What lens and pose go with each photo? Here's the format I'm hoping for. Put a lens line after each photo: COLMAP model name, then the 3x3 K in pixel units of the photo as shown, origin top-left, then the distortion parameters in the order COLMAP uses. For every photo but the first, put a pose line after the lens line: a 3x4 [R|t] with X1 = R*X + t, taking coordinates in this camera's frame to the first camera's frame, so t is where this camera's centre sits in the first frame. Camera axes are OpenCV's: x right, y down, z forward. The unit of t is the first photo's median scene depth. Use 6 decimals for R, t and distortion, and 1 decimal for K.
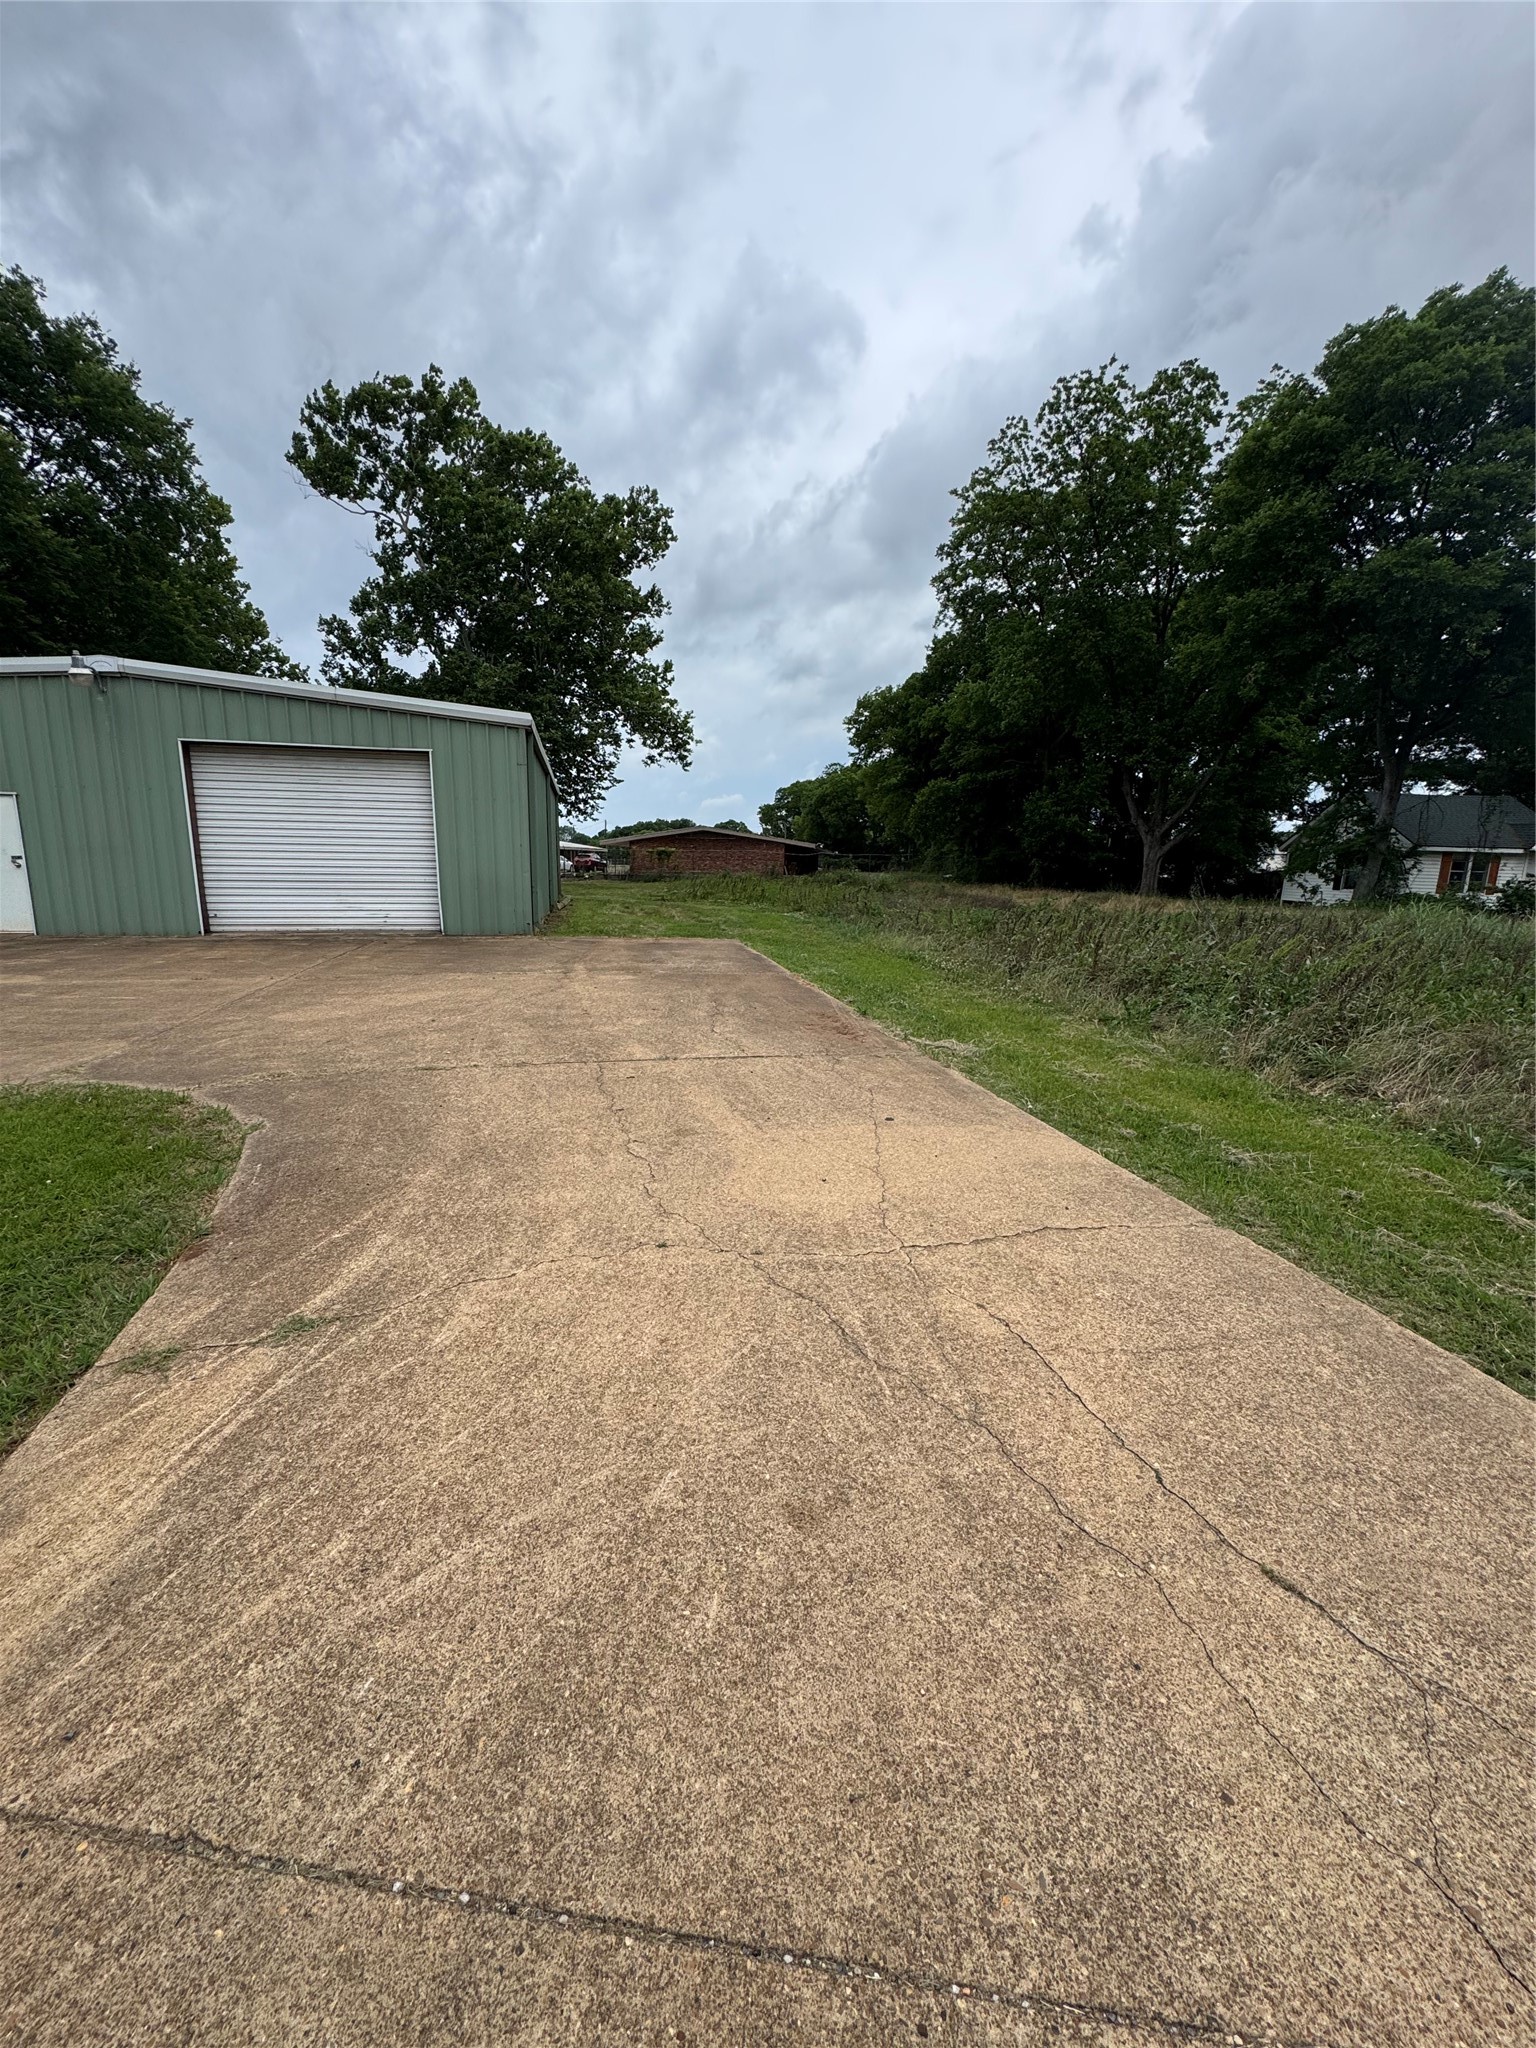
lens RADIAL K [[814.1, 0, 768.0], [0, 814.1, 1024.0], [0, 0, 1]] dist [-0.004212, 0.000688]
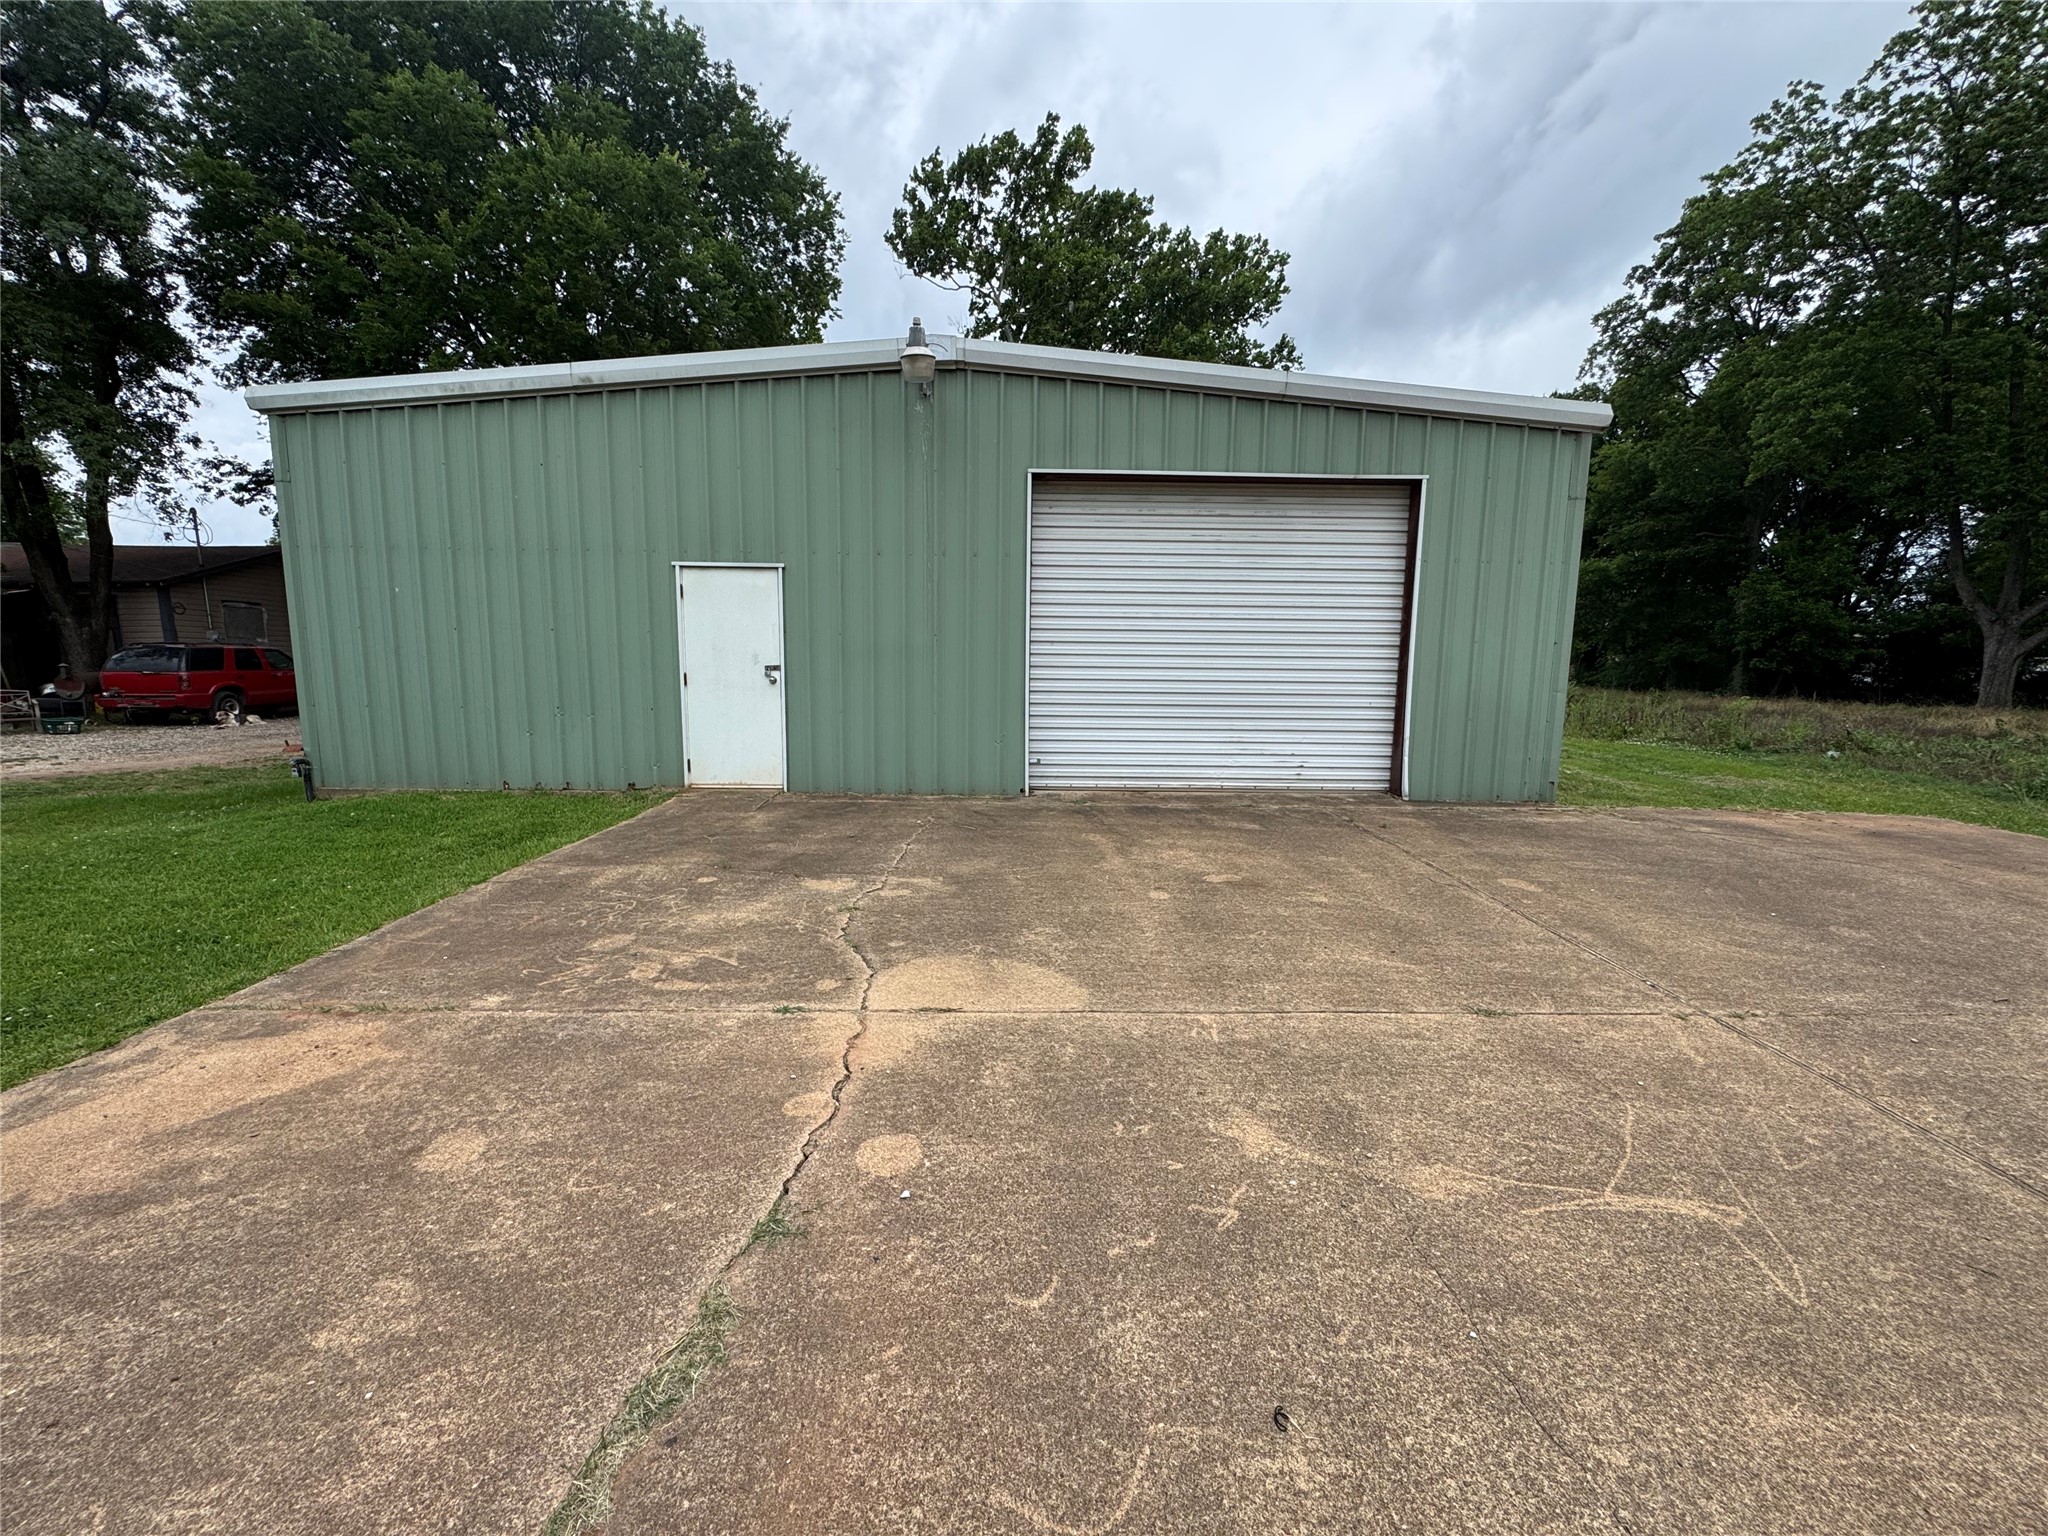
lens RADIAL K [[814.1, 0, 1025.4], [0, 814.1, 767.1], [0, 0, 1]] dist [-0.004212, 0.000688]
pose [[0.978029, 0.022954, -0.207203, -0.231613], [-0.036946, 0.997272, -0.063910, -0.037043], [0.205171, 0.070161, 0.976208, 0.167291]]
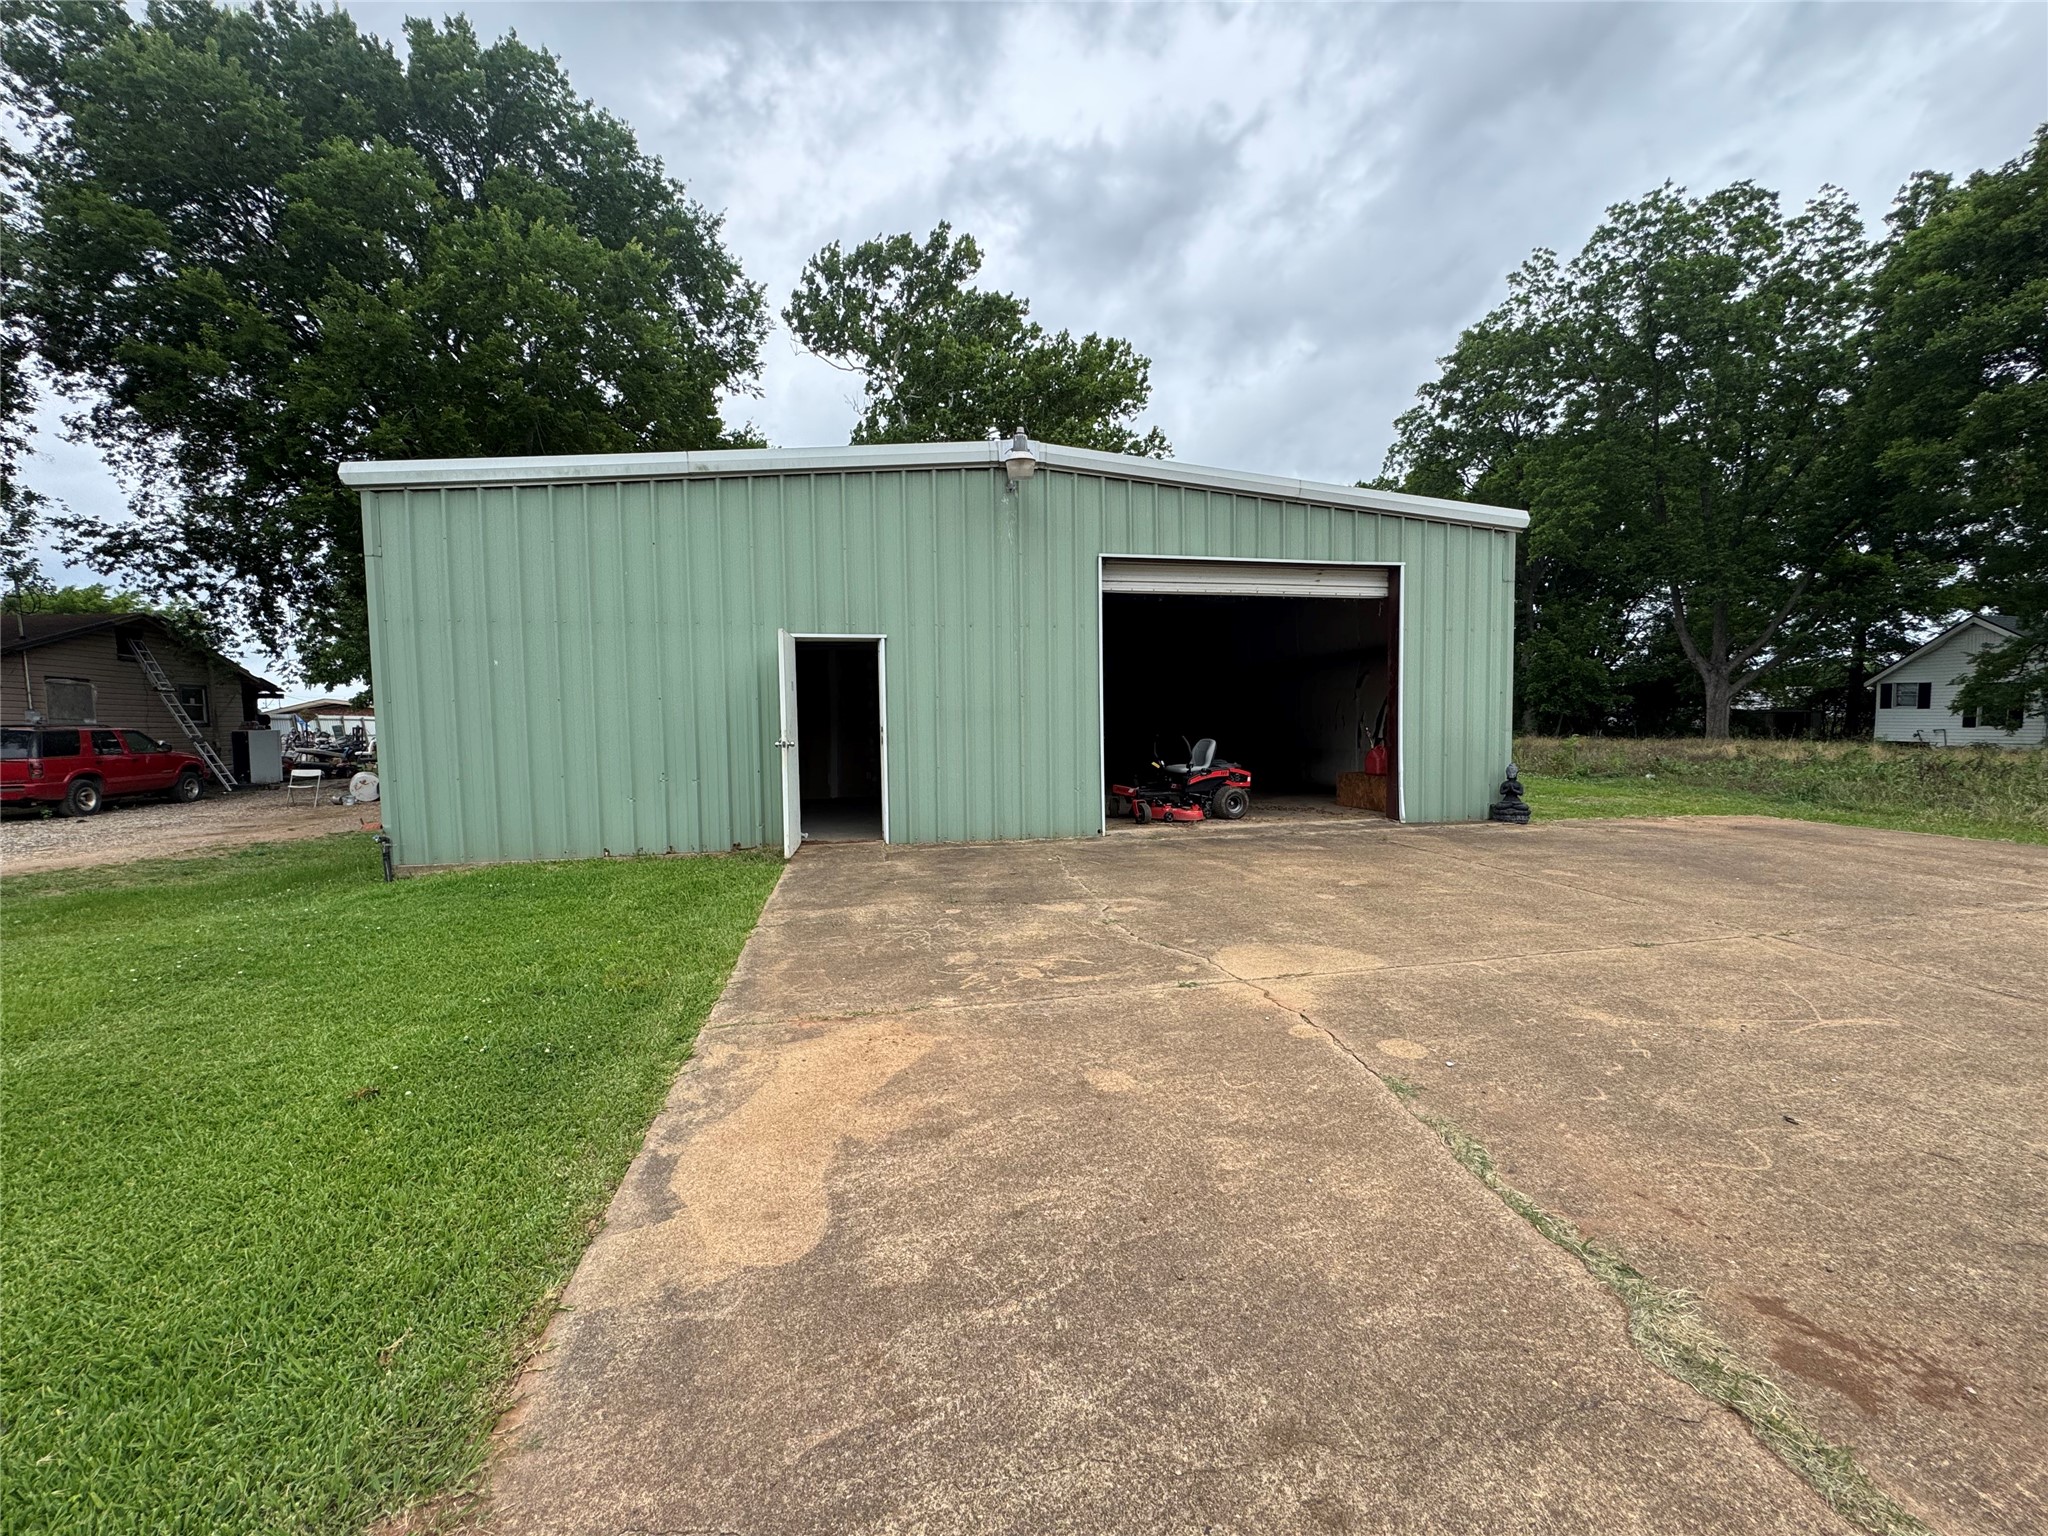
lens RADIAL K [[813.1, 0, 1029.1], [0, 813.1, 763.7], [0, 0, 1]] dist [-0.003257, -0.000123]
pose [[0.999369, -0.029726, -0.019458, -0.299788], [0.026630, 0.989274, -0.143621, -0.029445], [0.023519, 0.143012, 0.989441, 0.130455]]
